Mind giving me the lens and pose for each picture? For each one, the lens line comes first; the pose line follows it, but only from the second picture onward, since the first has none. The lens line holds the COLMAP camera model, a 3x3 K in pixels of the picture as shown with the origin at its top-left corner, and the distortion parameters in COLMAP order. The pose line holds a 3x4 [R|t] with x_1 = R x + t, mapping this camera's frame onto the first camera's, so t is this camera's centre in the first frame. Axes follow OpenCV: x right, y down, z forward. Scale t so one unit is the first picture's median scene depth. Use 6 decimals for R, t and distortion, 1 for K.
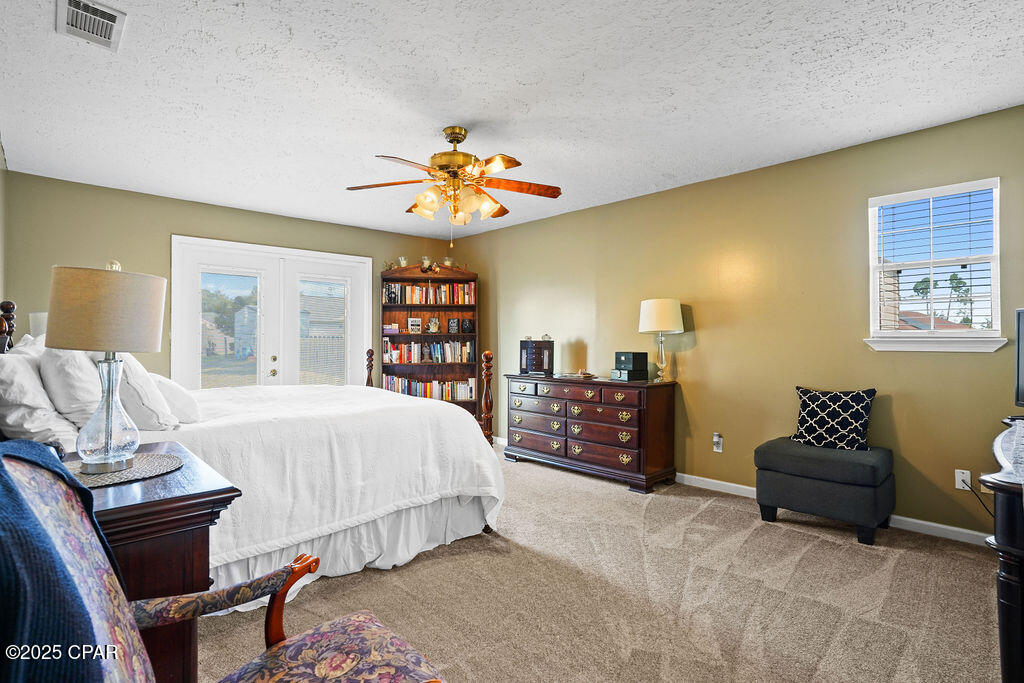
lens RADIAL K [[507.0, 0, 512.2], [0, 507.0, 333.9], [0, 0, 1]] dist [-0.051708, 0.024836]
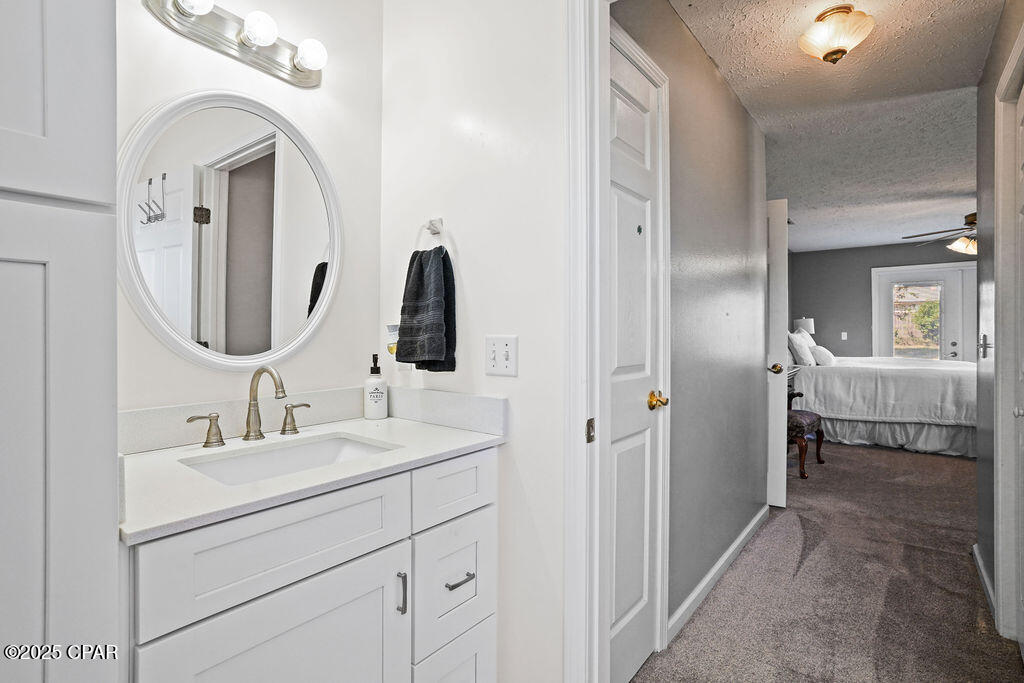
lens RADIAL K [[506.3, 0, 507.7], [0, 506.3, 337.8], [0, 0, 1]] dist [0.022117, 0.002160]
pose [[0.143643, 0.013101, -0.989543, 1.487965], [0.019819, 0.999674, 0.016112, -0.027573], [0.989431, -0.021926, 0.143337, -0.815925]]
